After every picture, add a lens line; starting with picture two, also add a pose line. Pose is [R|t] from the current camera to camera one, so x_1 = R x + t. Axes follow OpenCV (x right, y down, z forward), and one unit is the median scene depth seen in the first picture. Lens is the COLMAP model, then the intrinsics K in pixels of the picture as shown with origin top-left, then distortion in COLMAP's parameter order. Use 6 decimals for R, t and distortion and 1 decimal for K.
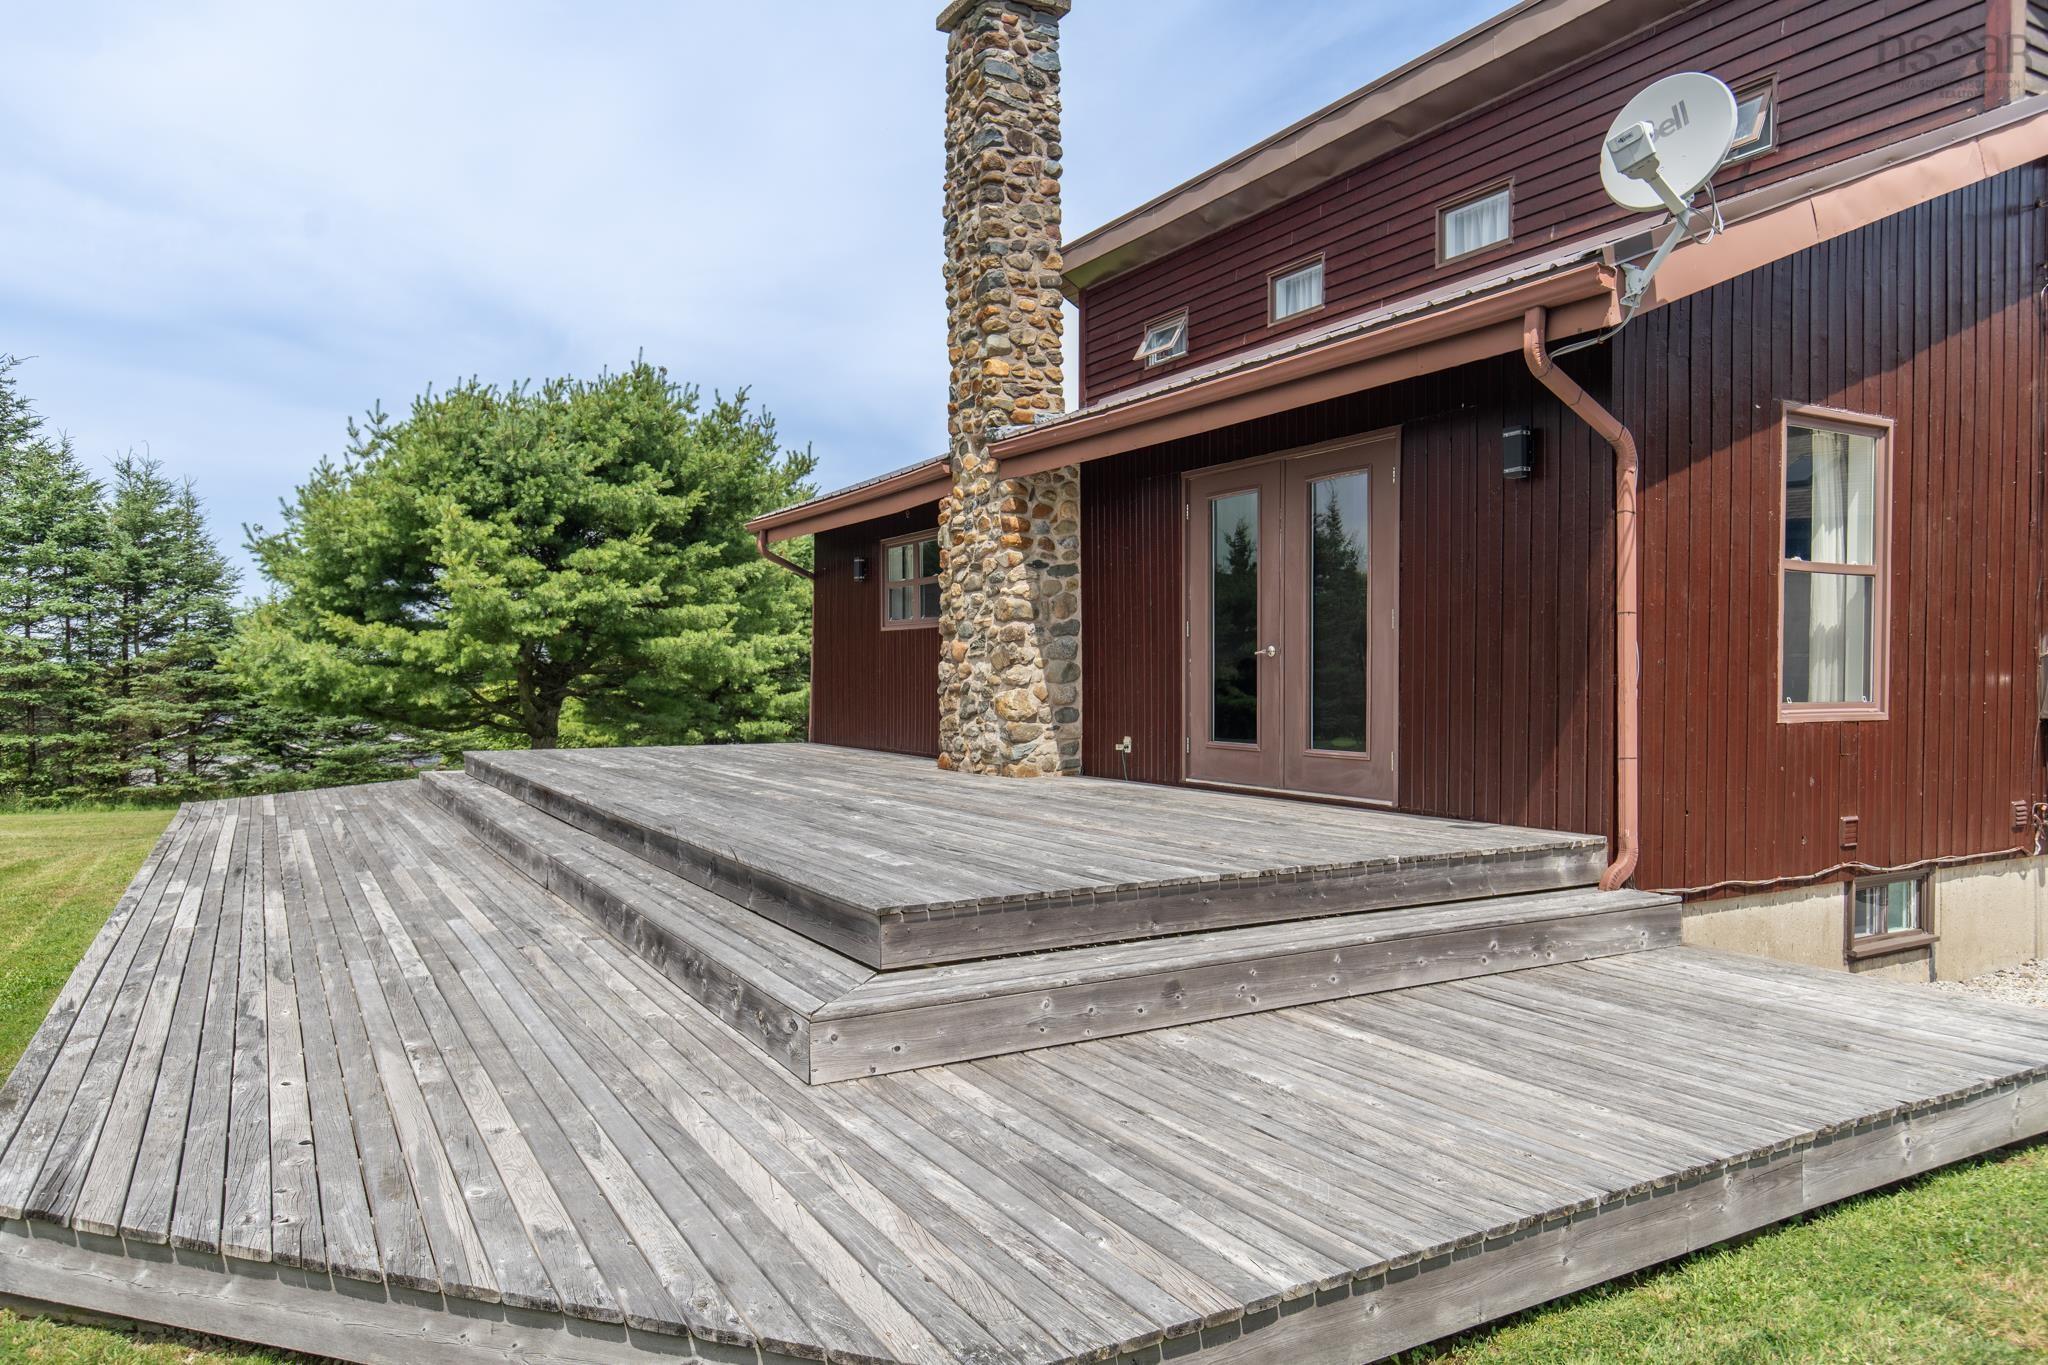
lens RADIAL K [[1324.4, 0, 1016.1], [0, 1324.4, 701.9], [0, 0, 1]] dist [0.009468, -0.001465]
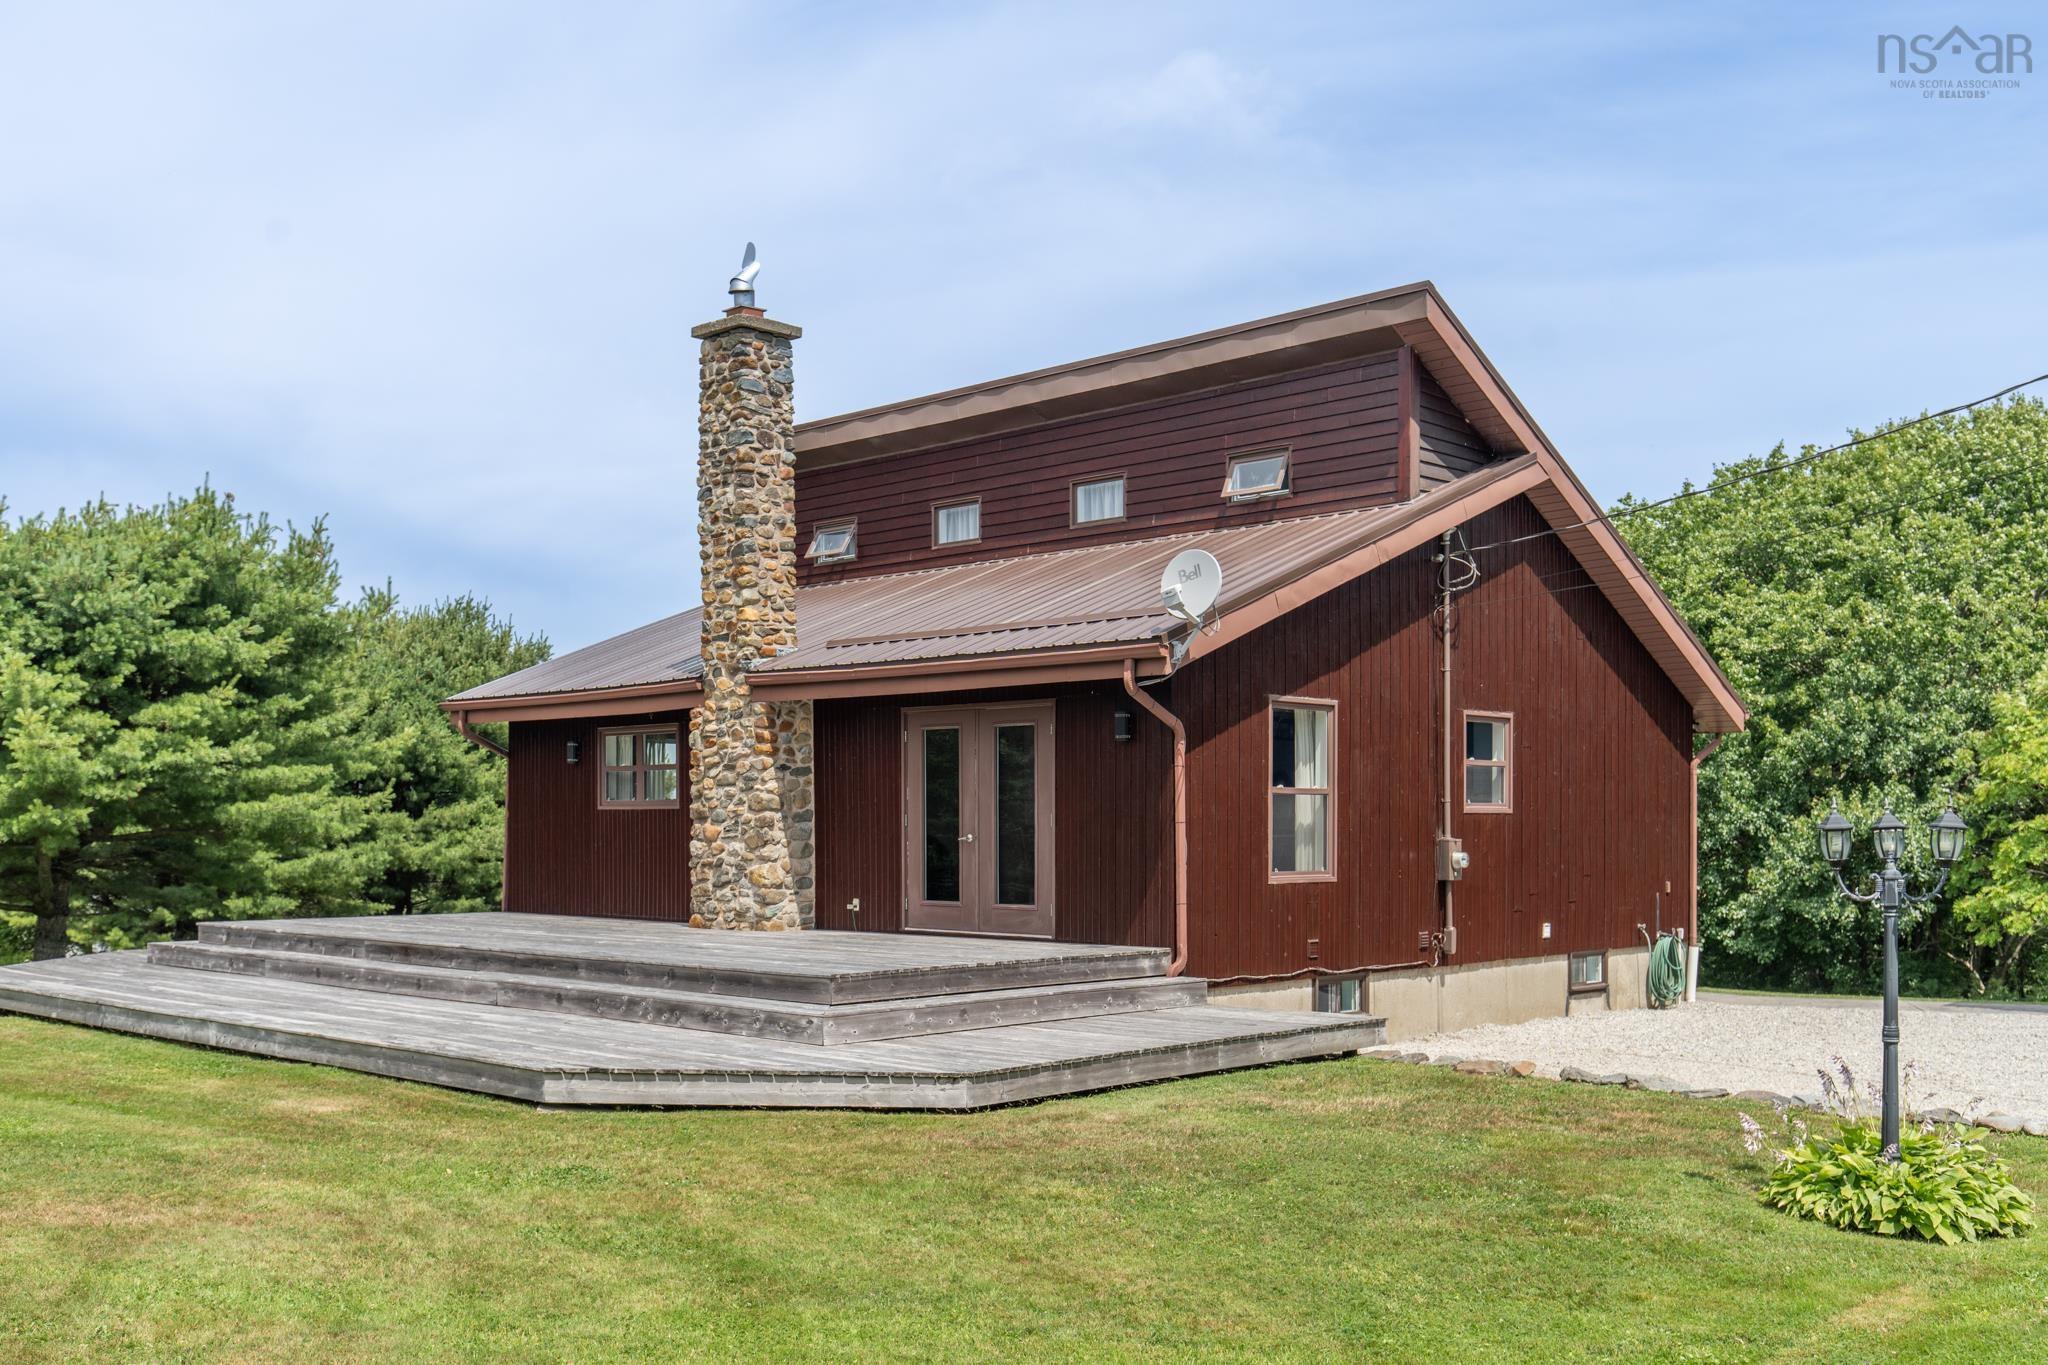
lens RADIAL K [[1830.6, 0, 1024.1], [0, 1830.6, 826.4], [0, 0, 1]] dist [0.059516, 0.000597]
pose [[0.958592, 0.000546, 0.284783, -0.266564], [0.005567, 0.999771, -0.020658, -0.007194], [-0.284729, 0.021388, 0.958369, -0.783082]]
